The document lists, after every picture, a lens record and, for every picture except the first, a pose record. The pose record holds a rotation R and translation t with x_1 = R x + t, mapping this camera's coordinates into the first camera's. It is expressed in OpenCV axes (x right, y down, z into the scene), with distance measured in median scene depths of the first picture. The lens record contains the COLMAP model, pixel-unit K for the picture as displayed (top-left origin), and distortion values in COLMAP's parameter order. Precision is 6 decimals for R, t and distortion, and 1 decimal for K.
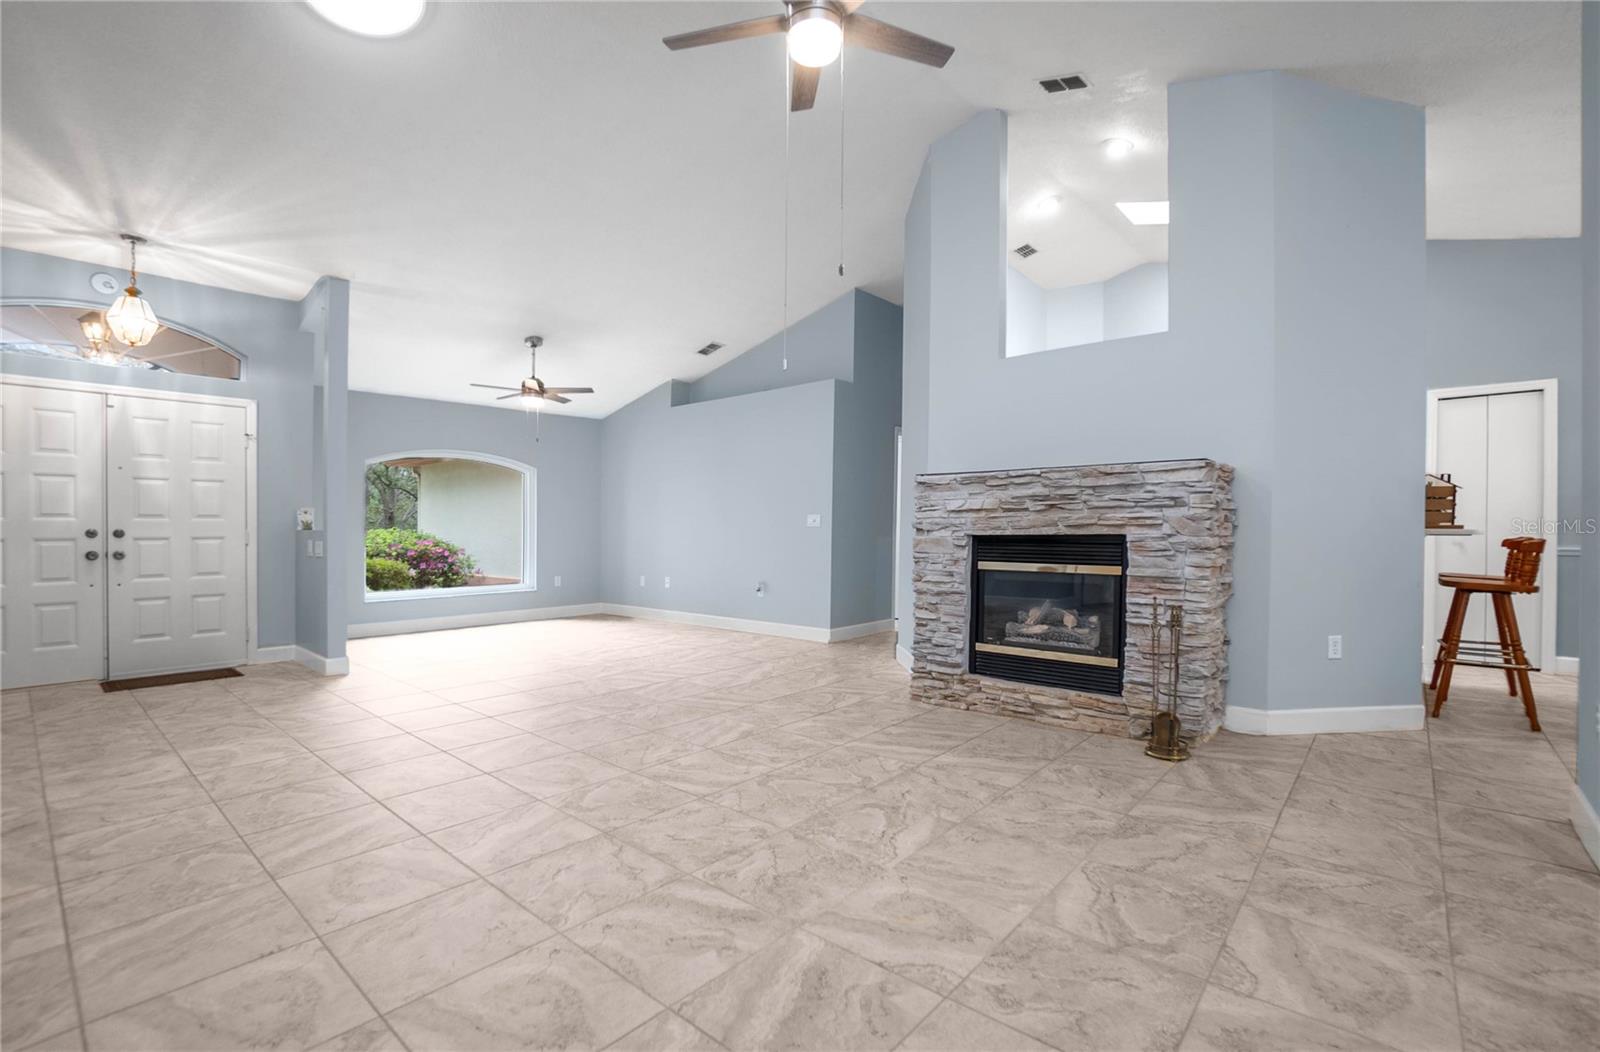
lens RADIAL K [[702.9, 0, 805.5], [0, 702.9, 532.4], [0, 0, 1]] dist [-0.046633, 0.015013]
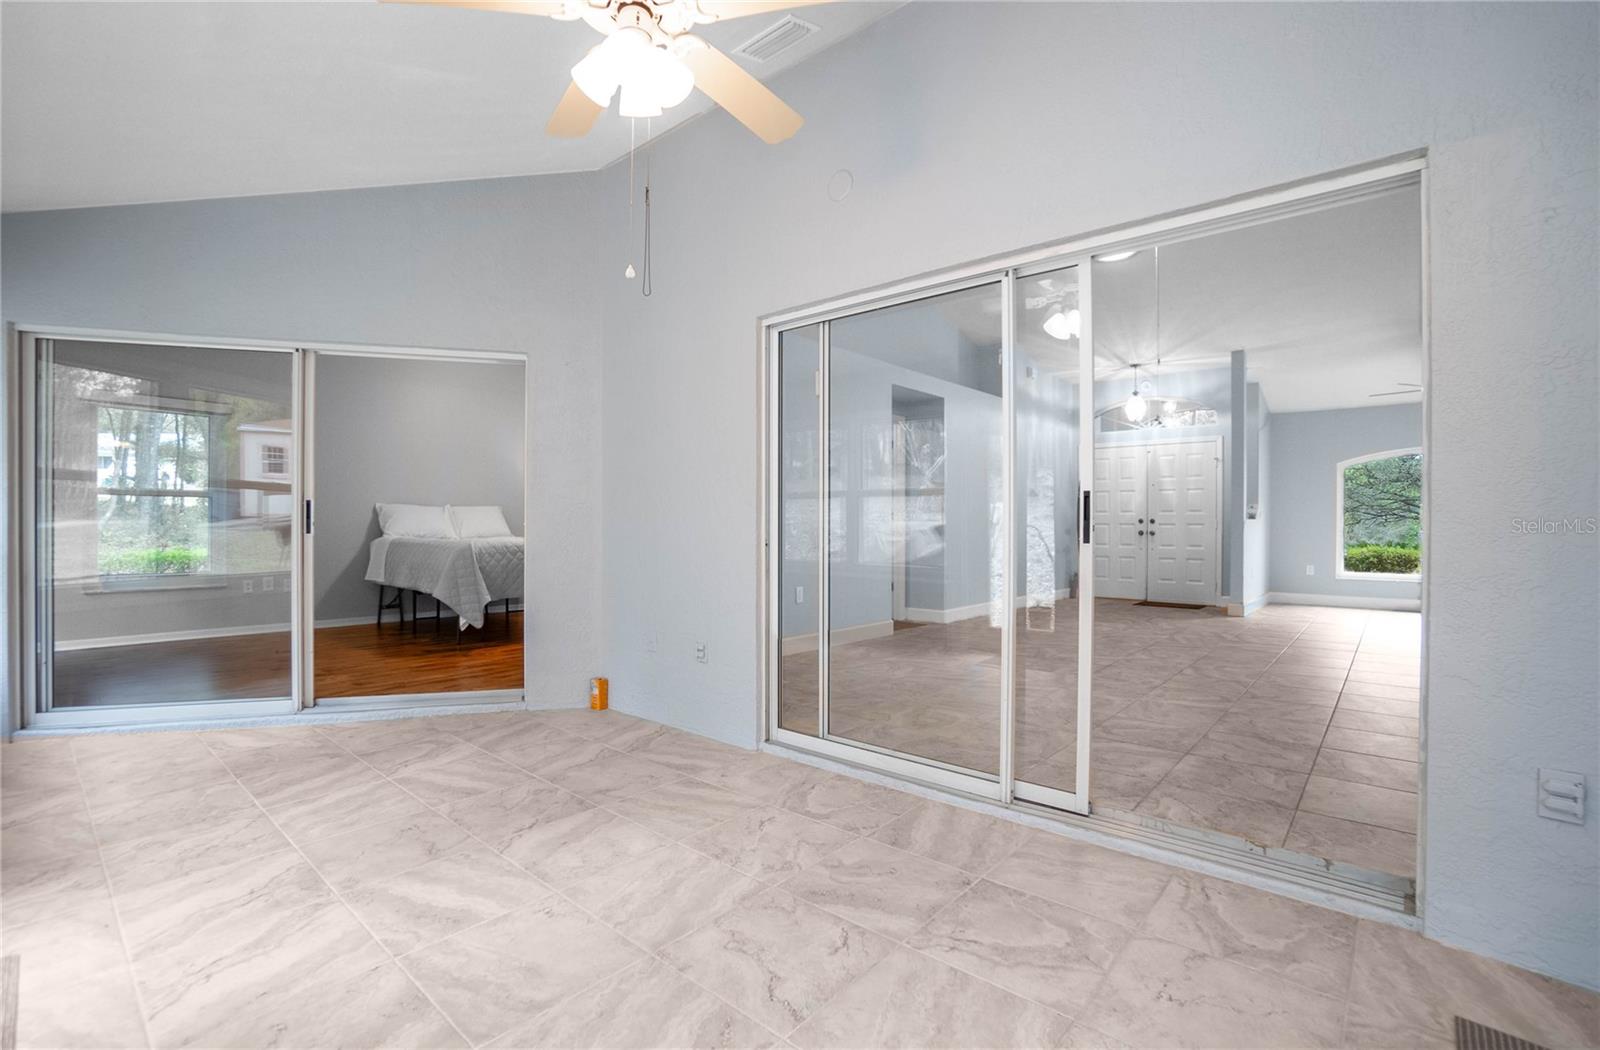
lens RADIAL K [[716.5, 0, 800.0], [0, 716.5, 525.0], [0, 0, 1]] dist [-0.061617, 0.024319]
pose [[0.002716, 0.002232, -0.999994, 0.898210], [-0.007529, 0.999969, 0.002212, 0.015225], [0.999968, 0.007523, 0.002733, 0.053933]]
